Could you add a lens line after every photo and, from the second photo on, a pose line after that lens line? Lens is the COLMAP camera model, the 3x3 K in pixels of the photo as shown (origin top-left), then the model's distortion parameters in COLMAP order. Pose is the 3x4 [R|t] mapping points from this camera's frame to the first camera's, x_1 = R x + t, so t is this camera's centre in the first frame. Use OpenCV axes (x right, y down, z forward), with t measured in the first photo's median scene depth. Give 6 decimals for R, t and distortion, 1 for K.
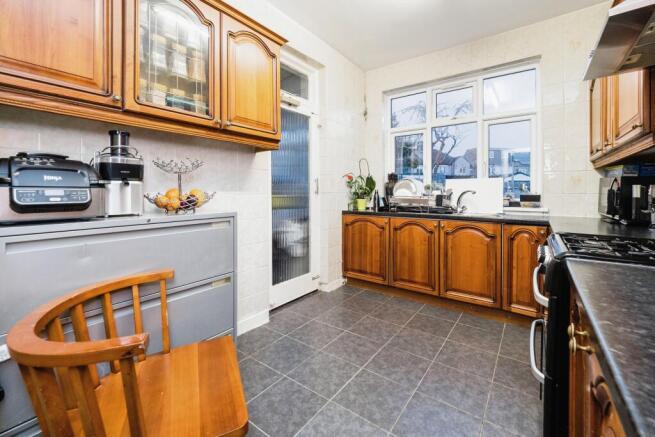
lens RADIAL K [[276.2, 0, 328.1], [0, 276.2, 195.1], [0, 0, 1]] dist [-0.000931, -0.000282]
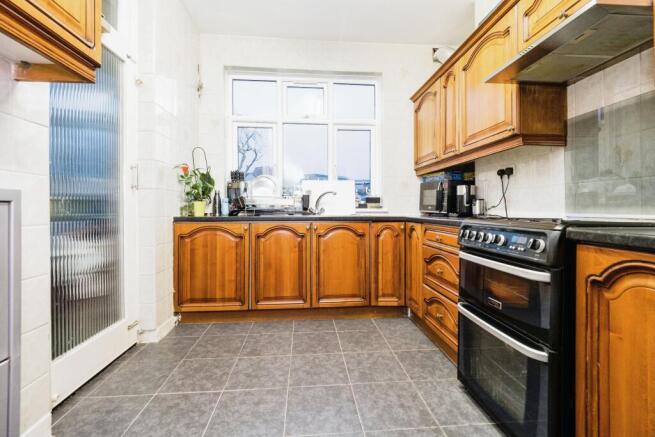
lens RADIAL K [[286.8, 0, 328.1], [0, 286.8, 208.5], [0, 0, 1]] dist [0.024556, -0.018731]
pose [[0.750011, 0.002562, 0.661420, -0.161656], [0.005111, 0.999940, -0.009668, 0.053501], [-0.661405, 0.010632, 0.749954, 0.254141]]
